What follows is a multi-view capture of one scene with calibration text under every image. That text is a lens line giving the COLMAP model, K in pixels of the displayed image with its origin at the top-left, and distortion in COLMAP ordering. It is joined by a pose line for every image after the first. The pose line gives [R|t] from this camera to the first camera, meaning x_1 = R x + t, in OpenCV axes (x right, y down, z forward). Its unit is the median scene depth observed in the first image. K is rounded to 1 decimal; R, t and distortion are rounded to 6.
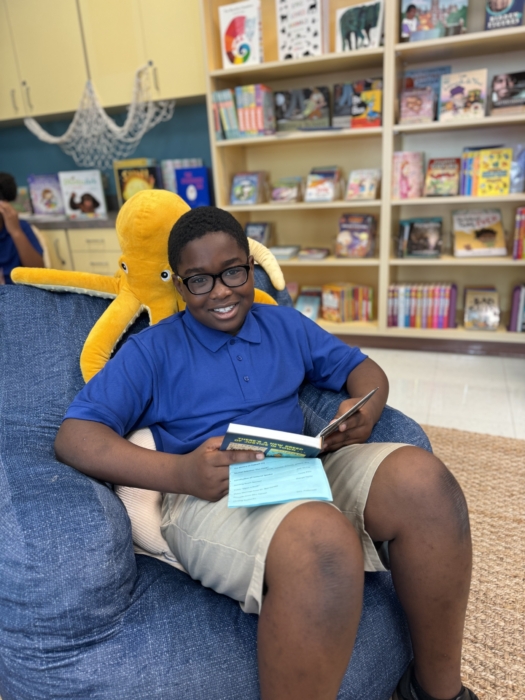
lens RADIAL K [[497.8, 0, 264.8], [0, 497.8, 352.6], [0, 0, 1]] dist [0.038889, -0.048862]
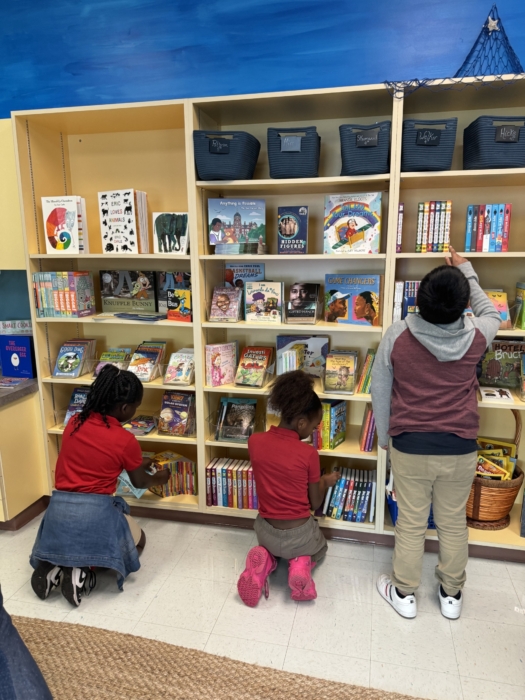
lens RADIAL K [[497.8, 0, 264.8], [0, 497.8, 366.3], [0, 0, 1]] dist [0.038889, -0.048862]
pose [[0.988240, 0.024862, 0.150874, 0.217577], [-0.004887, 0.991325, -0.131345, -0.209900], [-0.152830, 0.129064, 0.979789, -0.037846]]
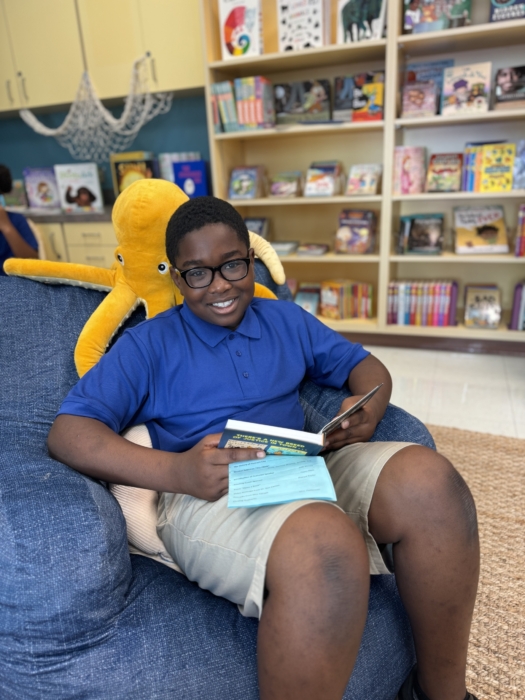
lens RADIAL K [[497.8, 0, 262.3], [0, 497.8, 355.1], [0, 0, 1]] dist [0.038889, -0.048862]
pose [[0.999970, 0.007300, 0.002540, -0.003152], [-0.007323, 0.999931, 0.009168, 0.002102], [-0.002473, -0.009186, 0.999955, 0.012372]]
